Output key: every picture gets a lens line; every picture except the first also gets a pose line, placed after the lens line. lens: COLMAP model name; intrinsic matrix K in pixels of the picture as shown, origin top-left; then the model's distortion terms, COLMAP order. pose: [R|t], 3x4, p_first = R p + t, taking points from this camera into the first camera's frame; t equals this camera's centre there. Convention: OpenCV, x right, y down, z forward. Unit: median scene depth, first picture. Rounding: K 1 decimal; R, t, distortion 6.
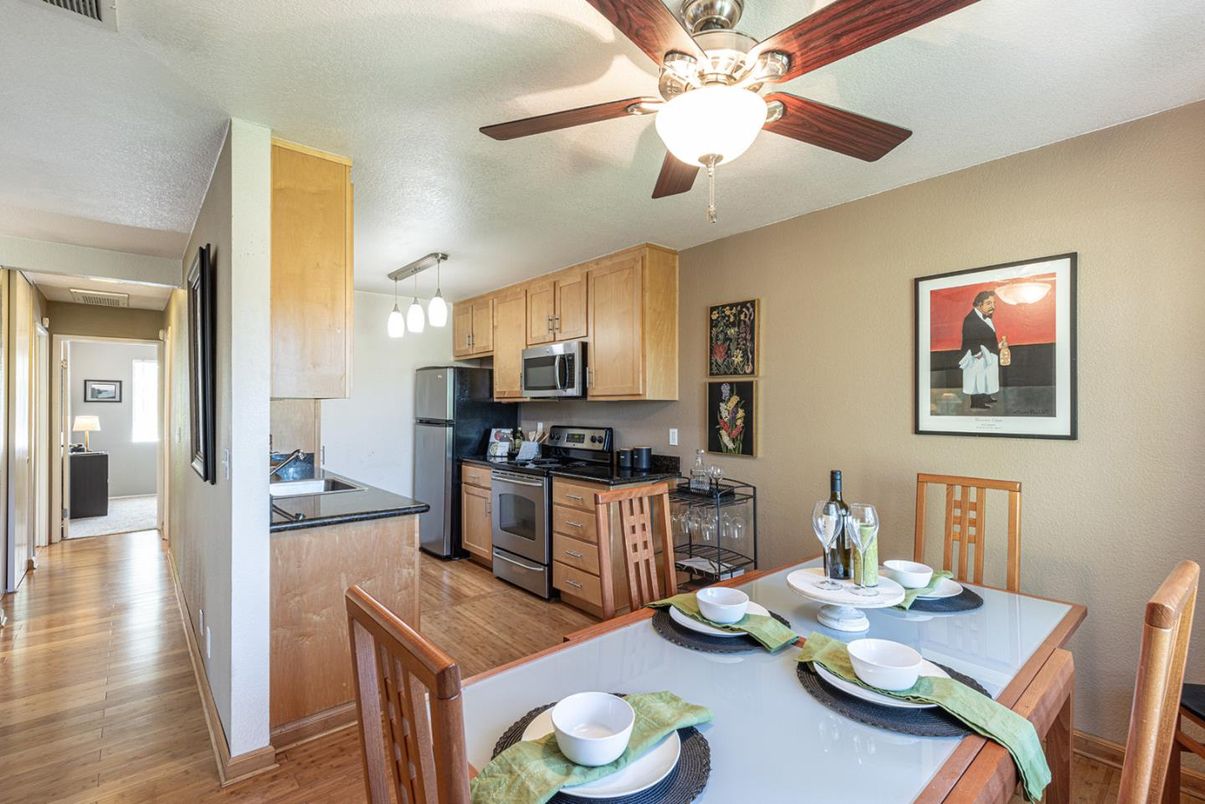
lens RADIAL K [[543.1, 0, 609.4], [0, 543.1, 405.3], [0, 0, 1]] dist [0.003439, 0.001029]
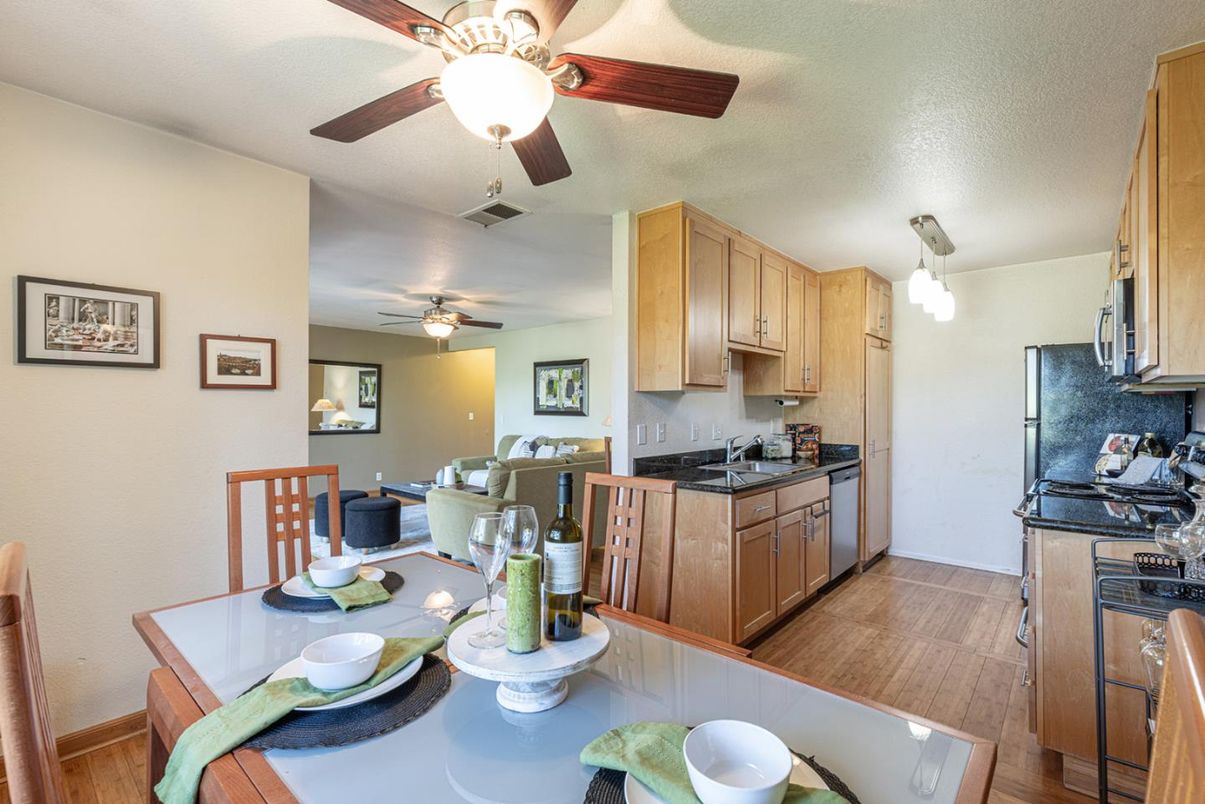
lens RADIAL K [[536.9, 0, 609.0], [0, 536.9, 405.5], [0, 0, 1]] dist [0.004177, -0.000096]
pose [[0.131733, -0.005316, -0.991271, 0.451703], [-0.002694, 0.999980, -0.005721, 0.019397], [0.991282, 0.003424, 0.131716, 0.414655]]
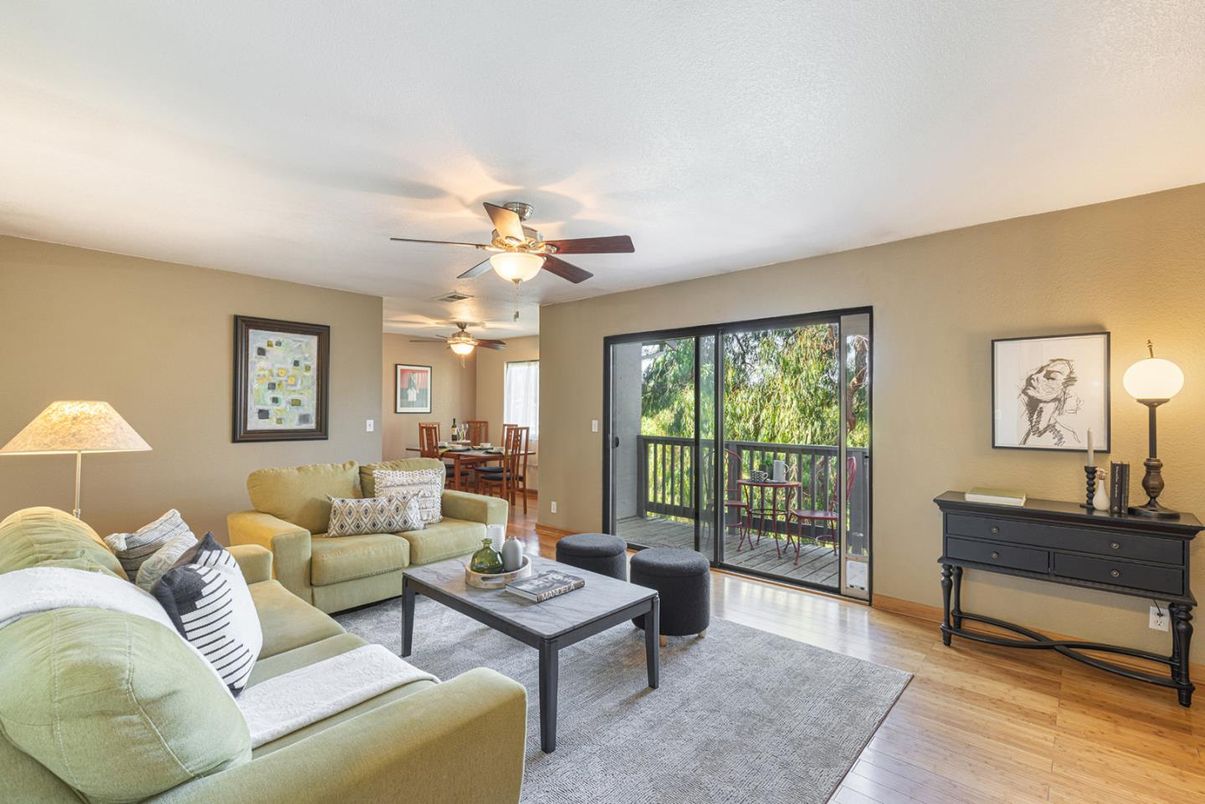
lens RADIAL K [[543.1, 0, 609.4], [0, 543.1, 405.3], [0, 0, 1]] dist [0.003439, 0.001029]
pose [[-0.122124, 0.005479, 0.992500, -1.859275], [-0.005416, 0.999966, -0.006187, 0.013261], [-0.992500, -0.006130, -0.122090, 0.108033]]
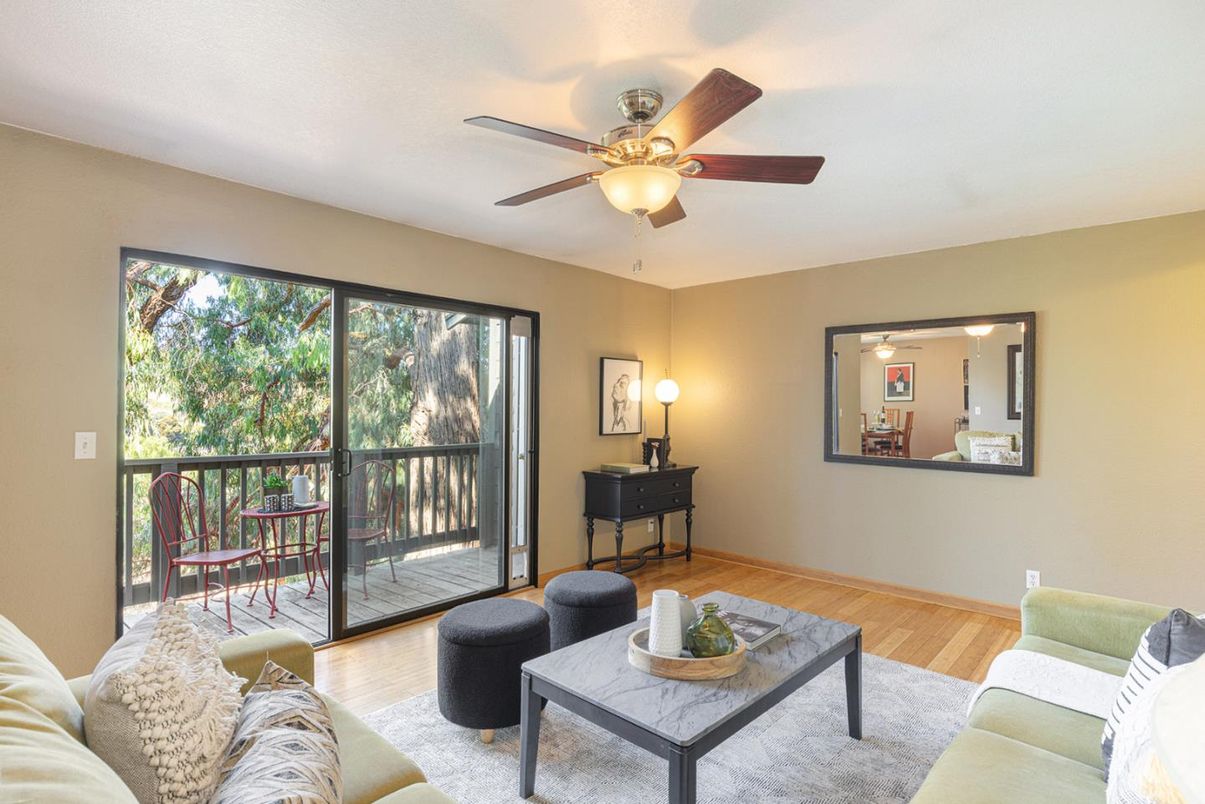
lens RADIAL K [[609.2, 0, 605.8], [0, 609.2, 404.8], [0, 0, 1]] dist [-0.000432, 0.000221]
pose [[-0.994088, -0.008531, -0.108244, -0.960338], [-0.007952, 0.999952, -0.005780, 0.012964], [0.108288, -0.004886, -0.994108, 0.717849]]
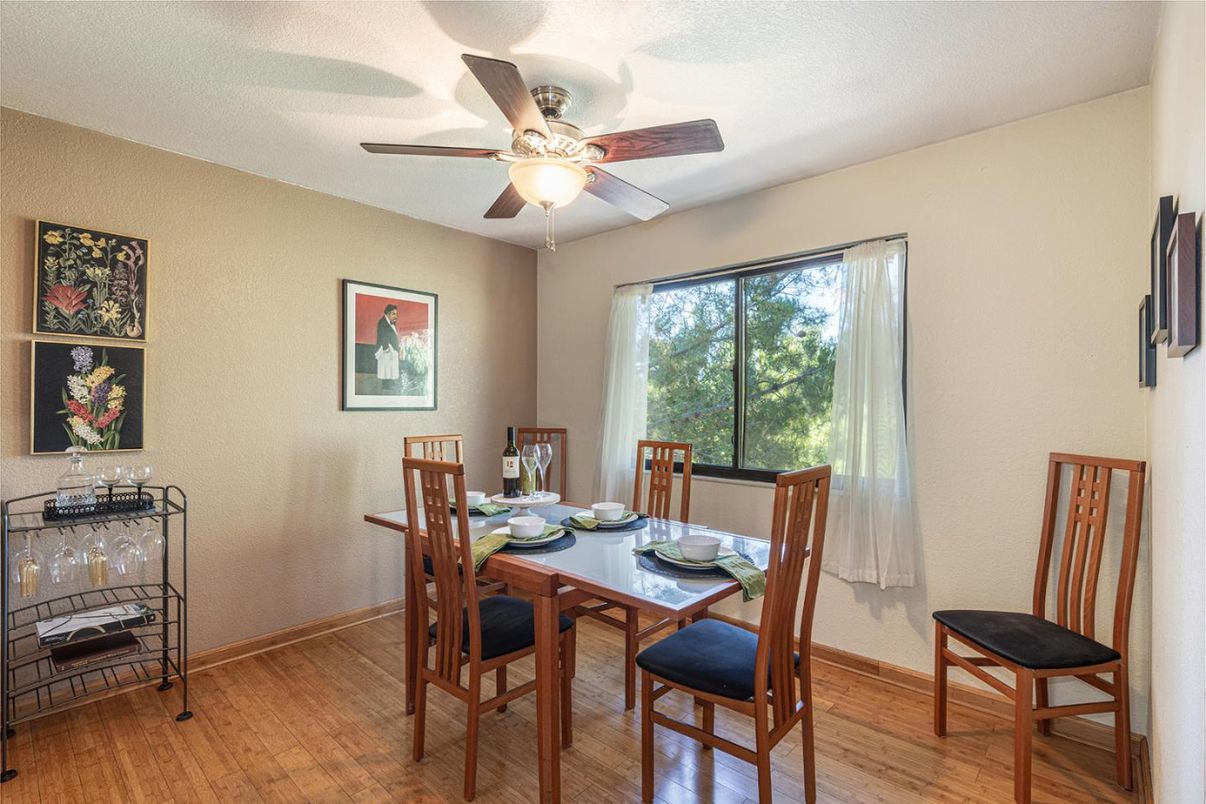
lens RADIAL K [[555.0, 0, 602.1], [0, 555.0, 406.0], [0, 0, 1]] dist [0.000238, 0.000033]
pose [[-0.106175, -0.005036, 0.994335, -0.478667], [-0.004872, 0.999978, 0.004544, 0.023533], [-0.994335, -0.004362, -0.106197, 0.390585]]
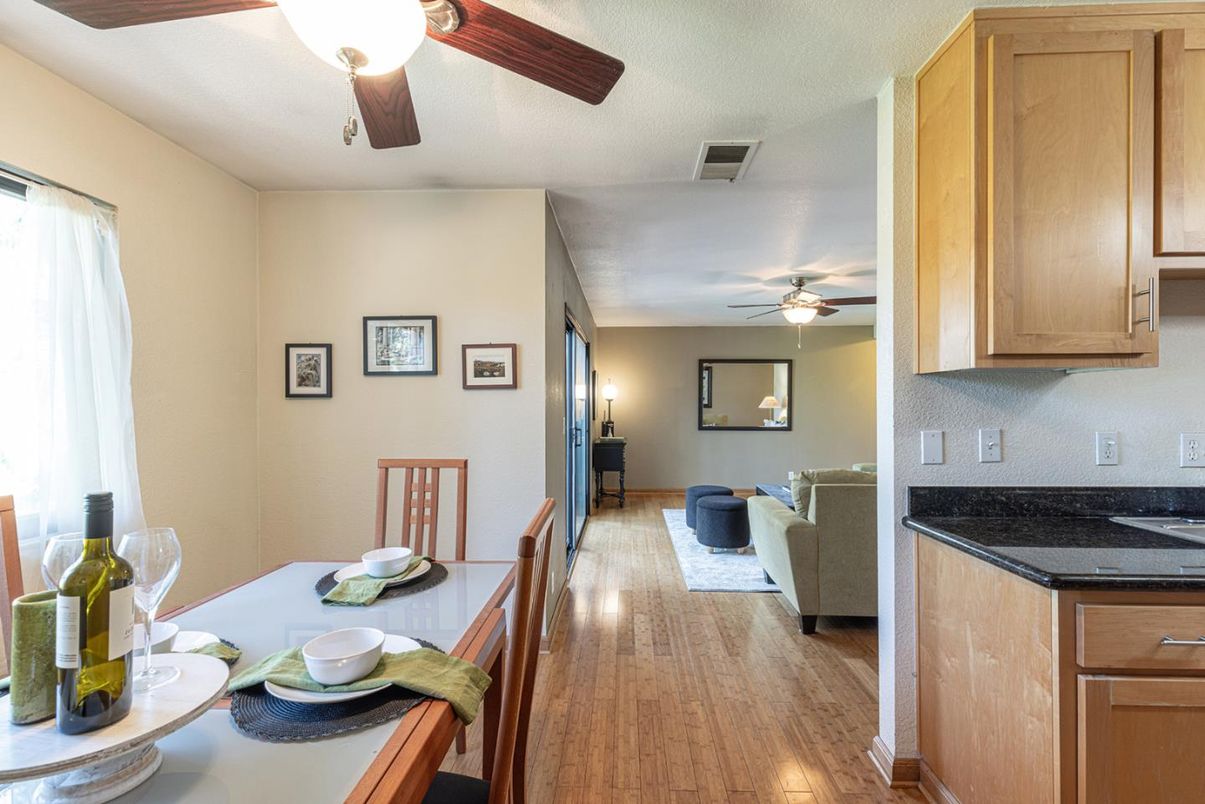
lens RADIAL K [[536.9, 0, 609.0], [0, 536.9, 405.5], [0, 0, 1]] dist [0.004177, -0.000096]
pose [[-0.686824, 0.001628, -0.726822, 0.192694], [0.001902, 0.999998, 0.000443, 0.020651], [0.726821, -0.001078, -0.686826, 0.696977]]
